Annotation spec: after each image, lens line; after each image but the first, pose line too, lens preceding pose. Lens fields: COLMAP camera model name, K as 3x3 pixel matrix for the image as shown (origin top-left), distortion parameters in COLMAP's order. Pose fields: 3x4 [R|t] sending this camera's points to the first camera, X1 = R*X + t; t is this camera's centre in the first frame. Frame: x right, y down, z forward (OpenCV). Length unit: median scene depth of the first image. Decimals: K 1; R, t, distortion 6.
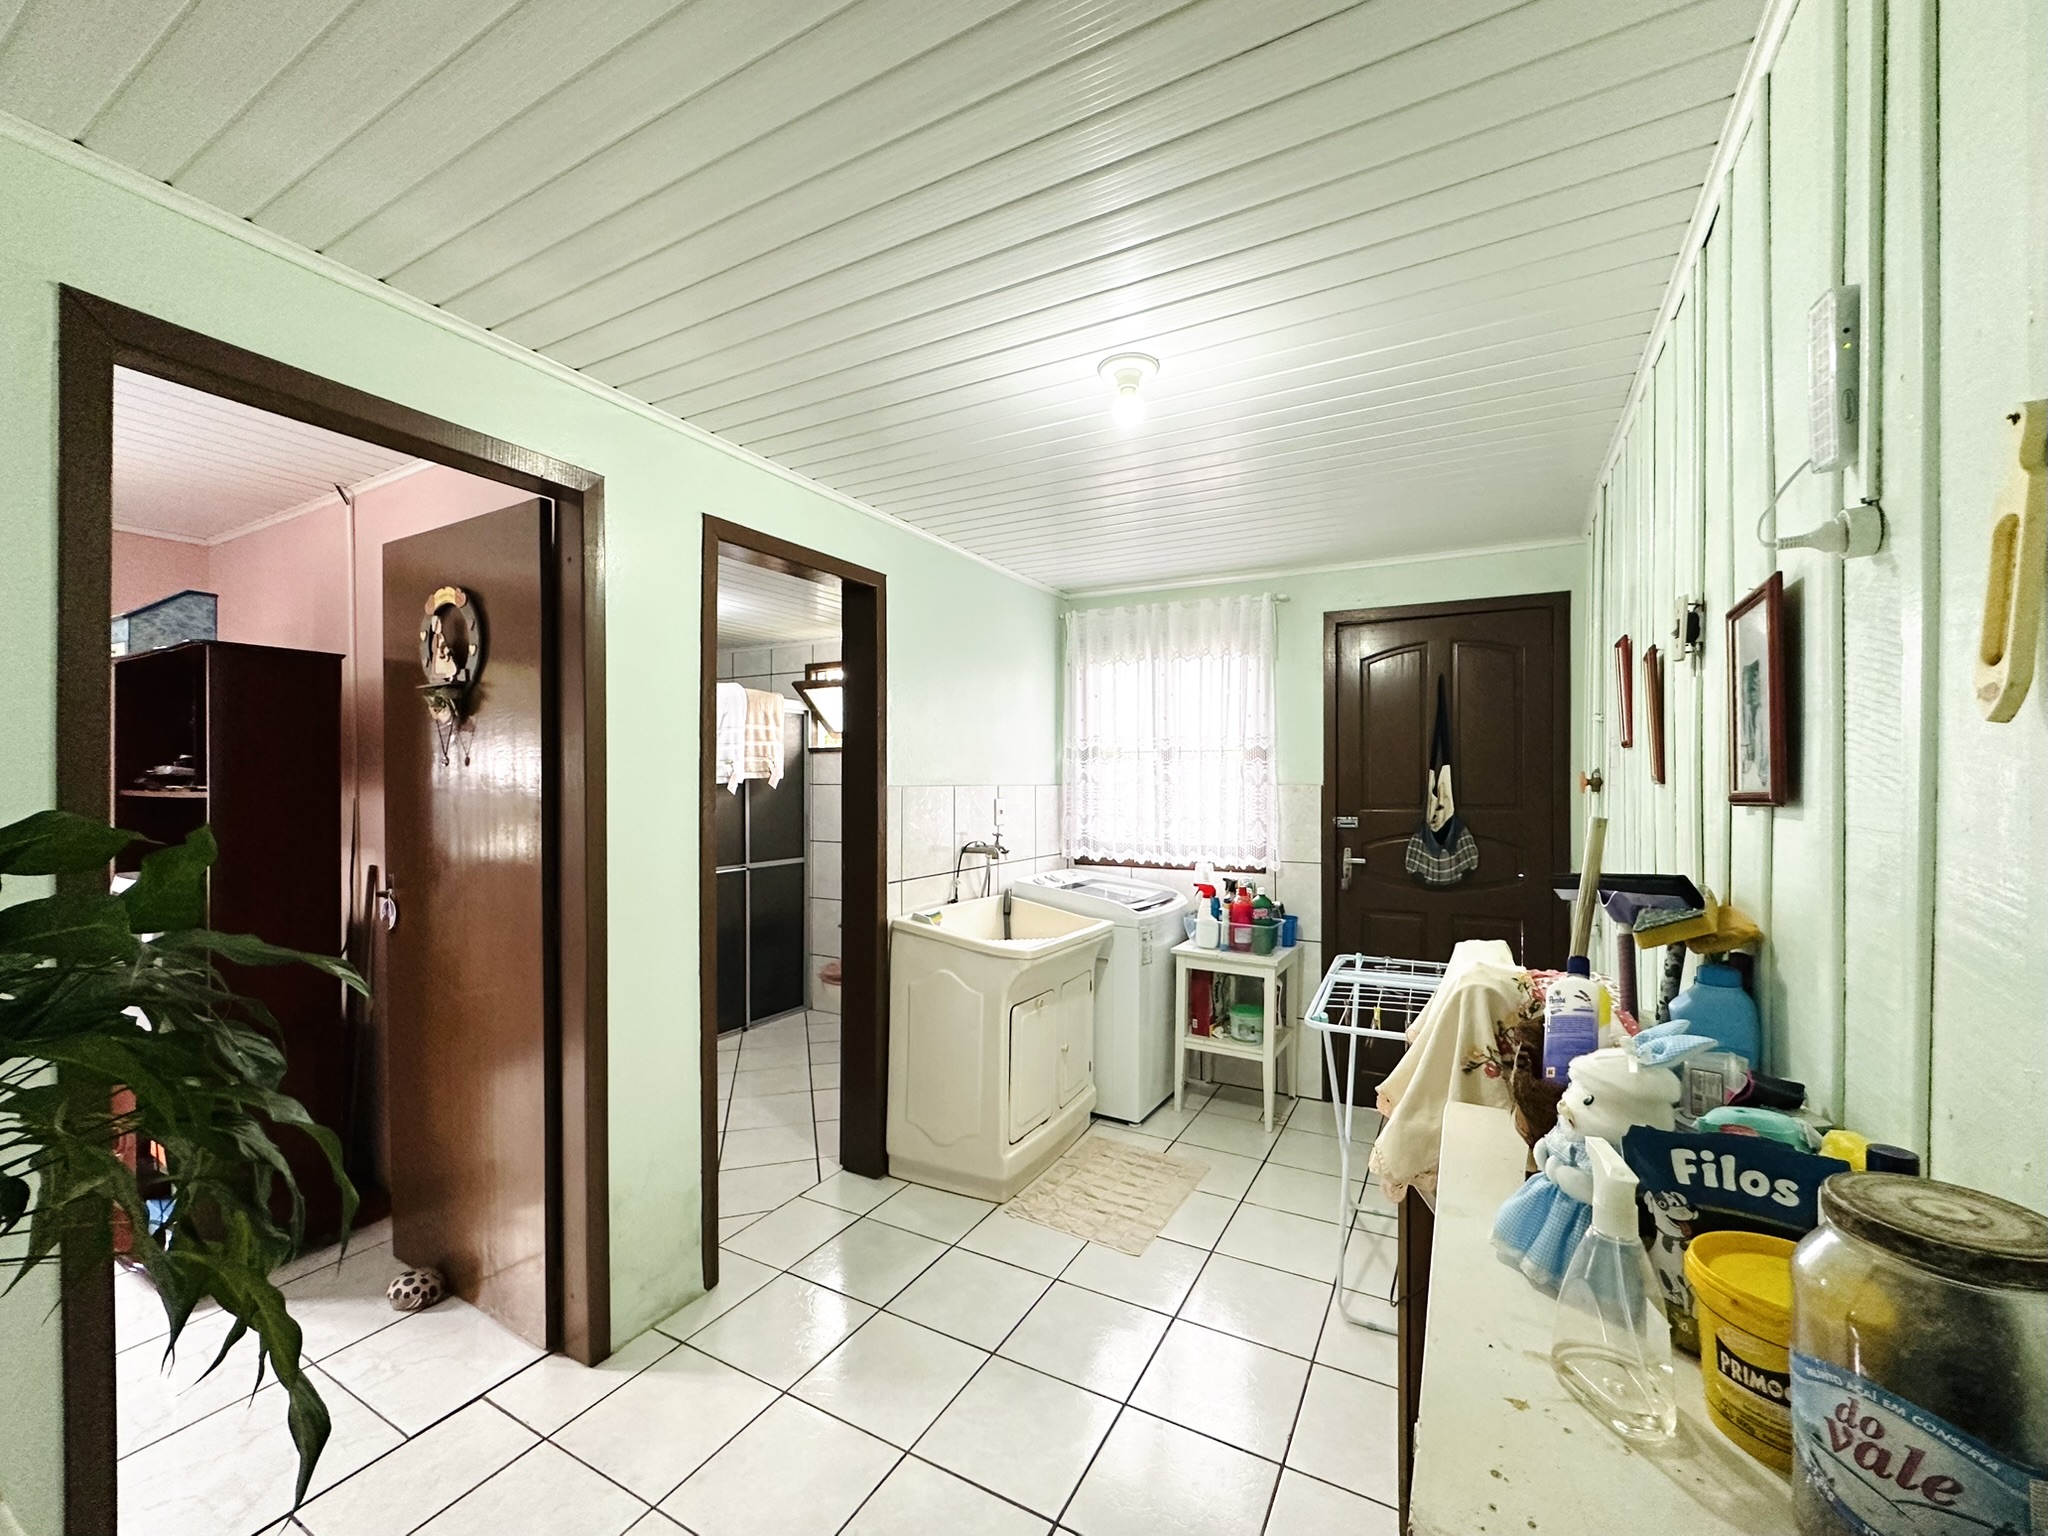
lens RADIAL K [[829.1, 0, 1026.0], [0, 829.1, 775.5], [0, 0, 1]] dist [0.004922, 0.000224]
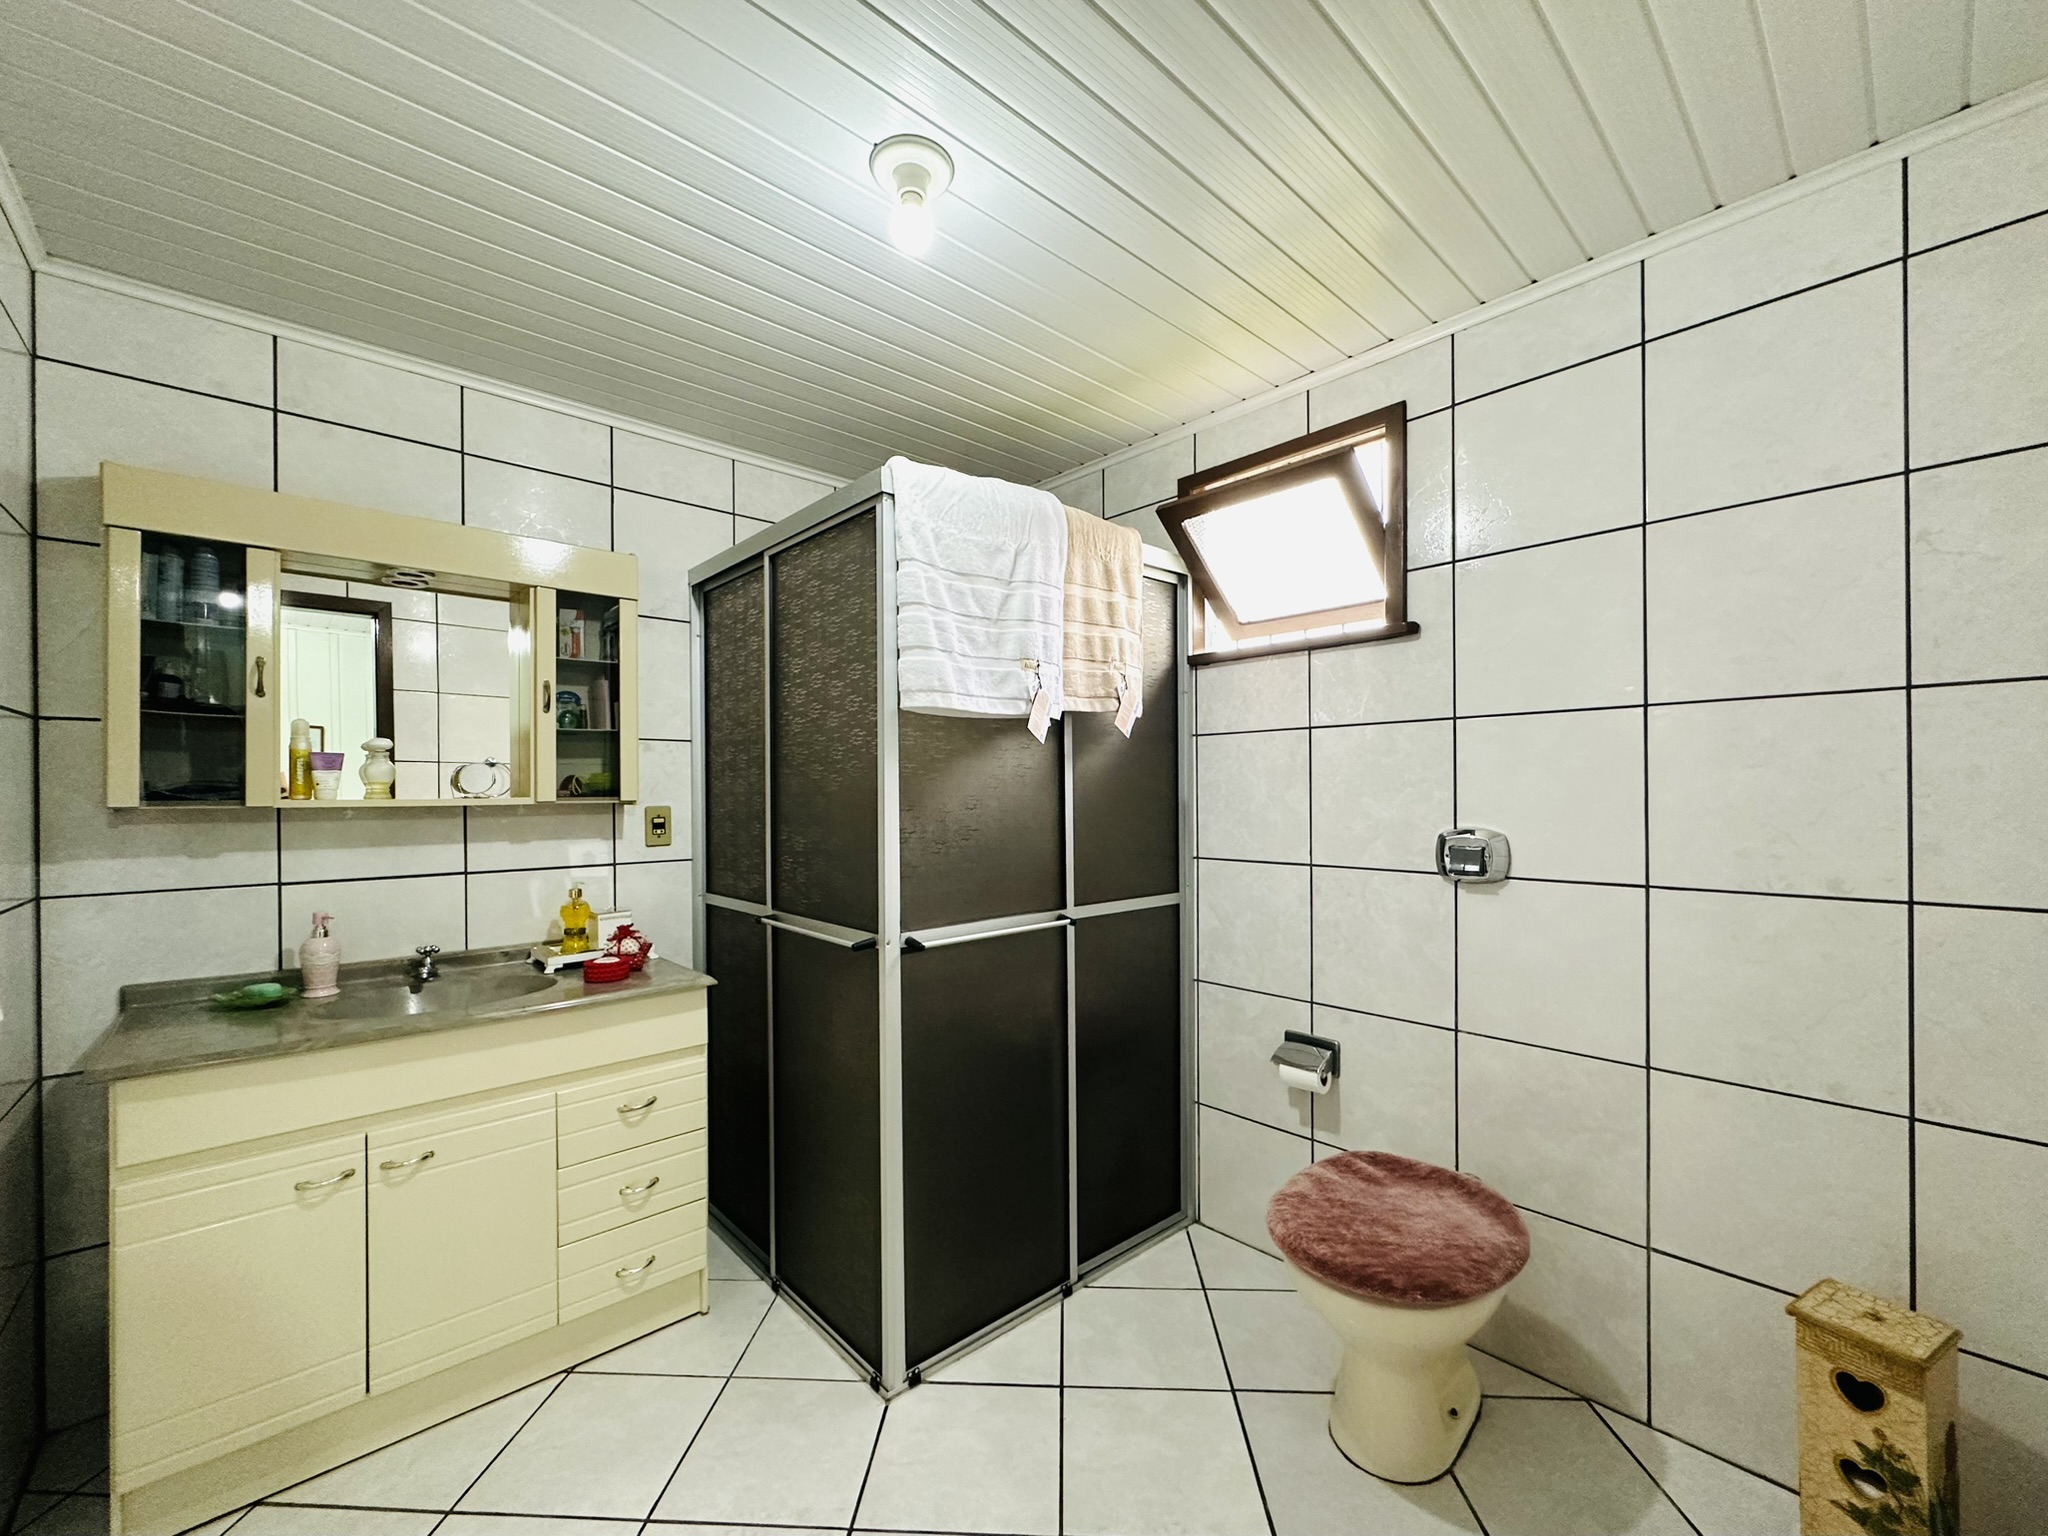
lens RADIAL K [[829.1, 0, 1028.9], [0, 829.1, 780.5], [0, 0, 1]] dist [0.004922, 0.000224]
pose [[0.946468, -0.007271, -0.322716, -0.212414], [0.005878, 0.999969, -0.005291, 0.041270], [0.322745, 0.003110, 0.946481, 0.573126]]
